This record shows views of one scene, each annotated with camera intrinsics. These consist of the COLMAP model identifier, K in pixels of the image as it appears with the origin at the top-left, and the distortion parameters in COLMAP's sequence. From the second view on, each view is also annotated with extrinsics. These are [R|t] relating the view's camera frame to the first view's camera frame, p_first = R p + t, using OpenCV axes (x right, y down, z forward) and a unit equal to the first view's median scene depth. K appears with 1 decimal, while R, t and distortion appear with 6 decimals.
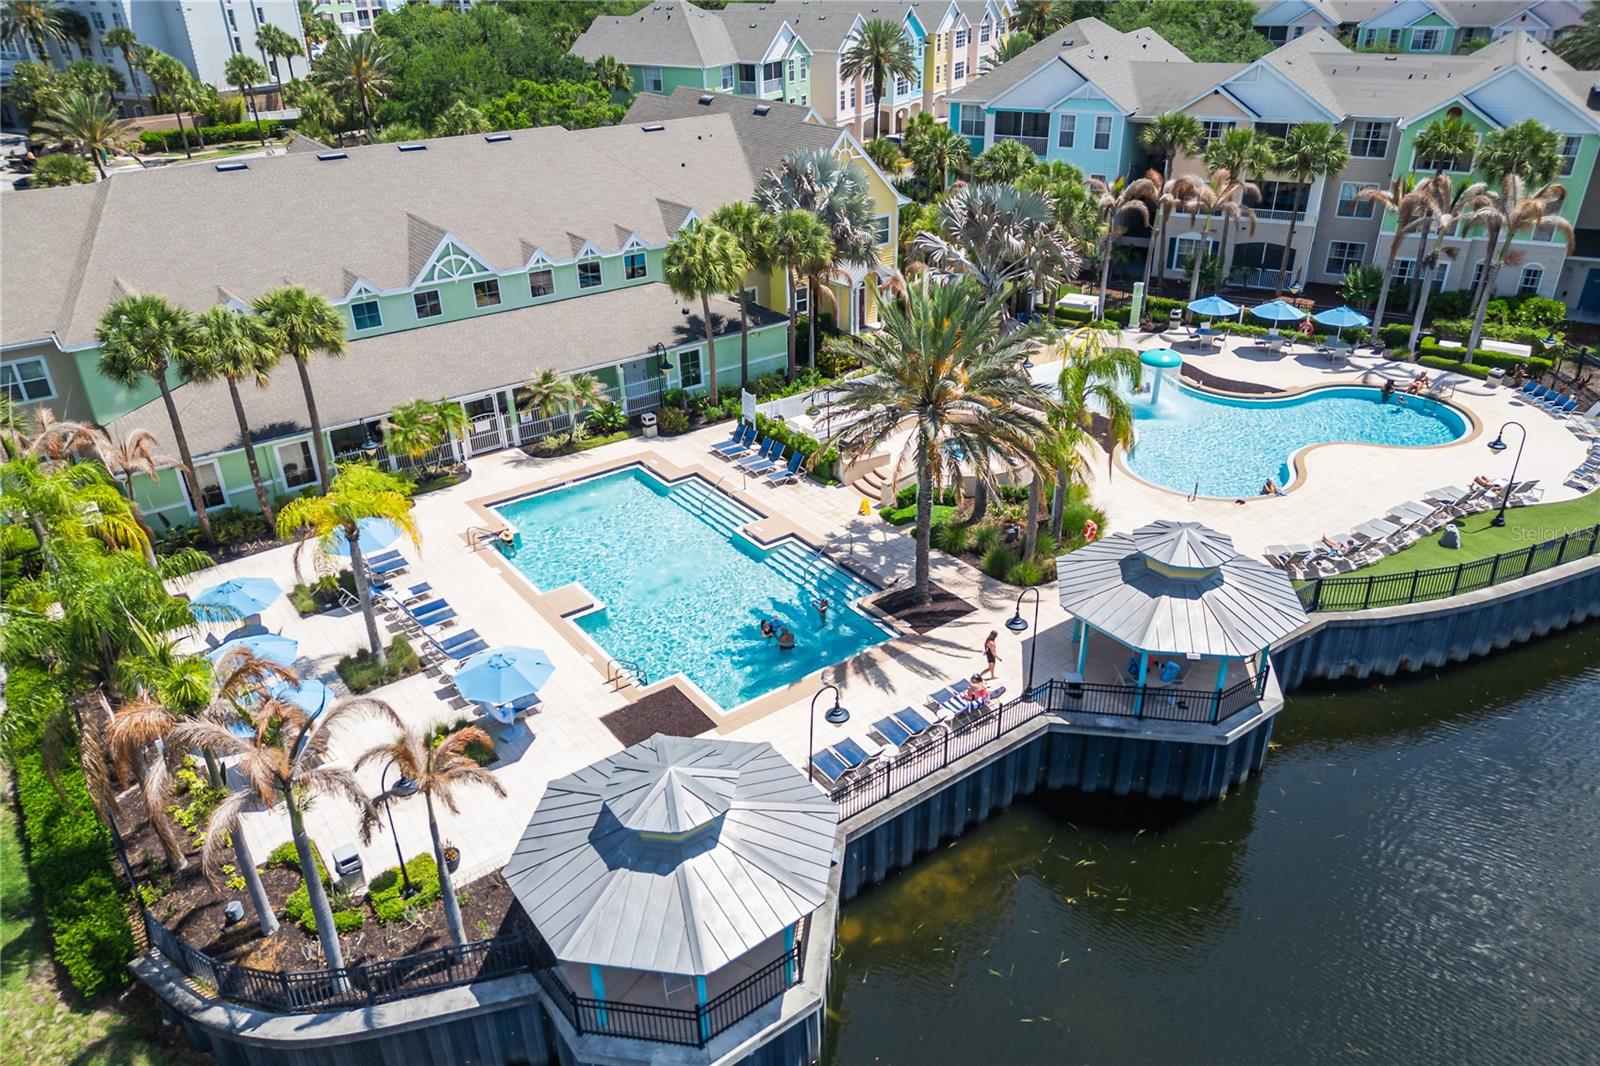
lens RADIAL K [[1121.1, 0, 805.0], [0, 1121.1, 538.0], [0, 0, 1]] dist [0.053360, -0.048741]
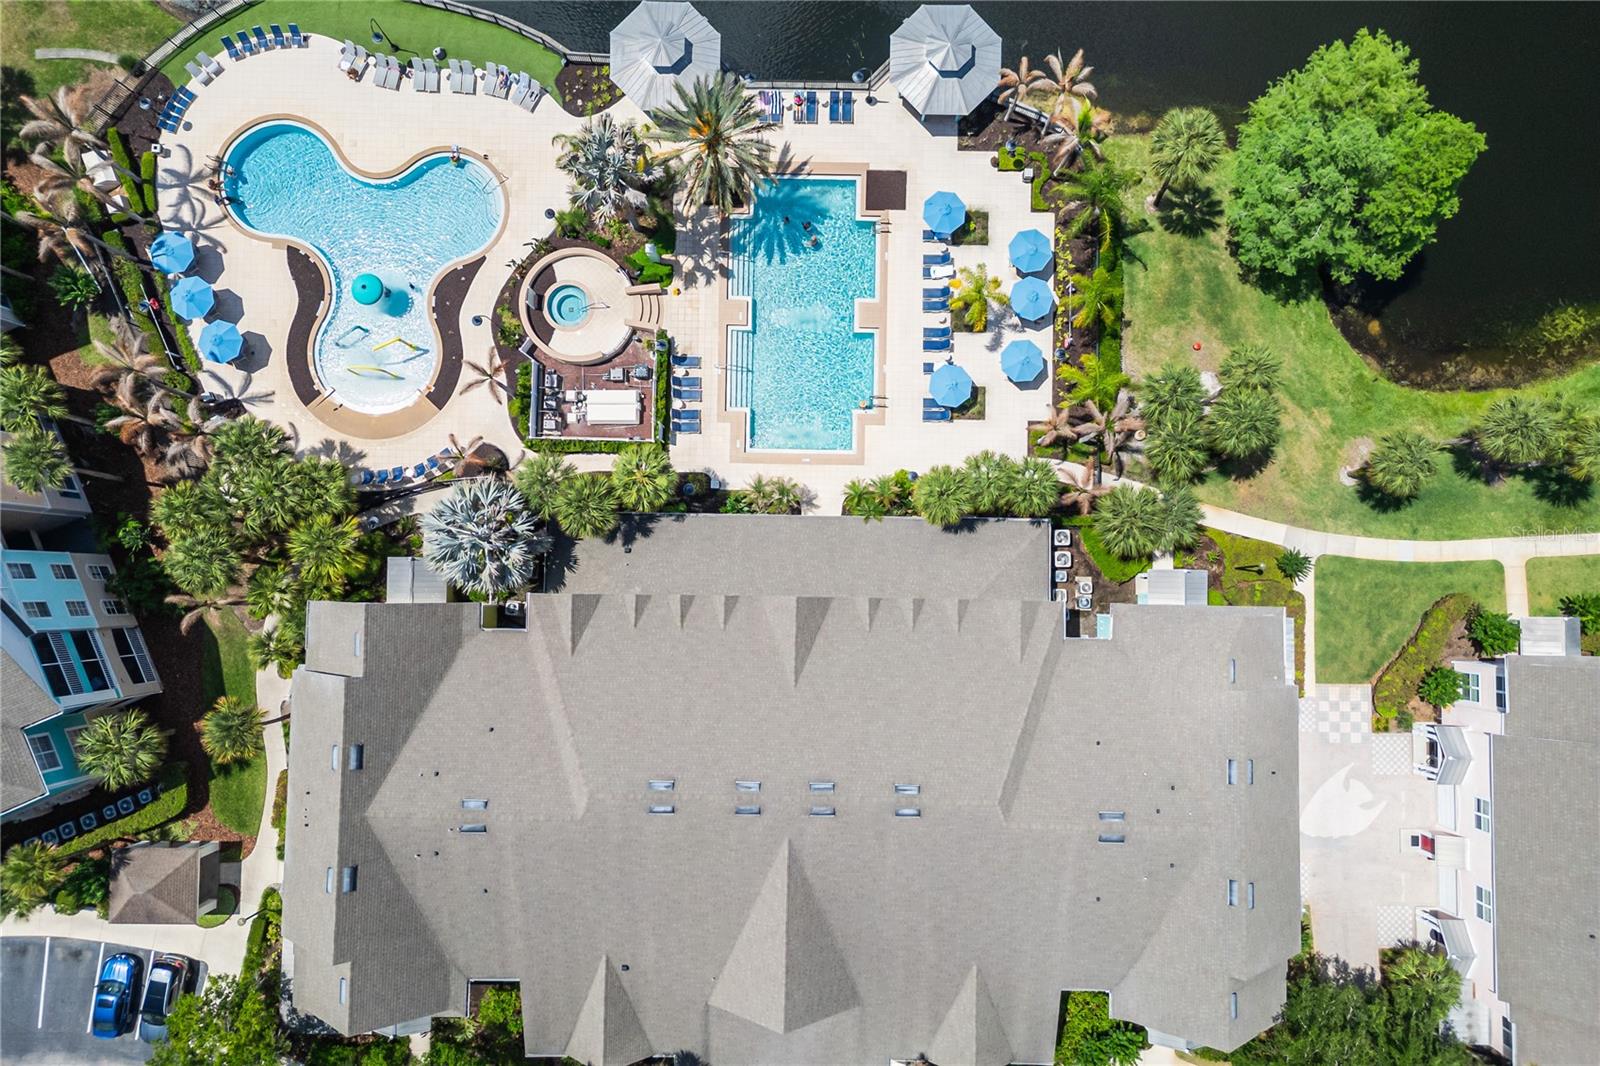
lens RADIAL K [[1106.6, 0, 800.0], [0, 1106.6, 533.0], [0, 0, 1]] dist [0.062414, -0.071655]
pose [[-0.793299, -0.606771, 0.050052, -0.298830], [0.301791, -0.320498, 0.897888, -1.192109], [-0.528771, 0.727399, 0.437369, 0.363045]]
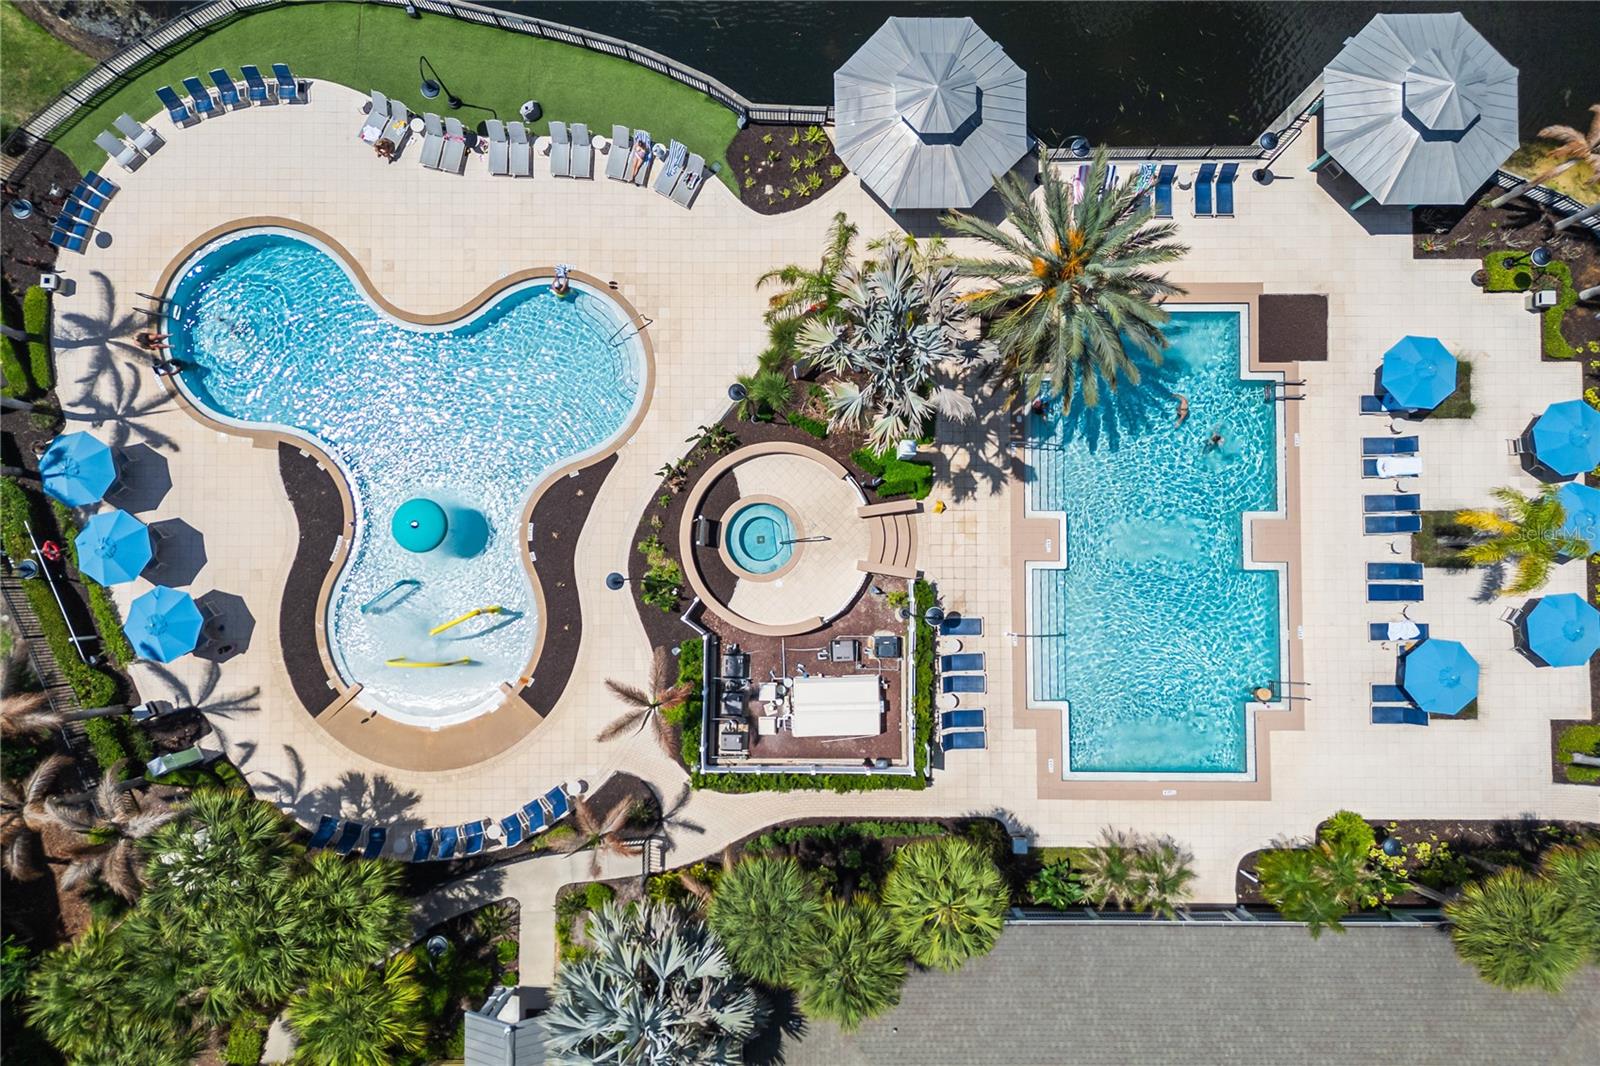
lens RADIAL K [[1121.1, 0, 805.0], [0, 1121.1, 538.0], [0, 0, 1]] dist [0.053360, -0.048741]
pose [[-0.804113, -0.593051, 0.041133, 0.070756], [0.289666, -0.330453, 0.898273, -0.722674], [-0.519129, 0.734228, 0.437509, 0.522721]]
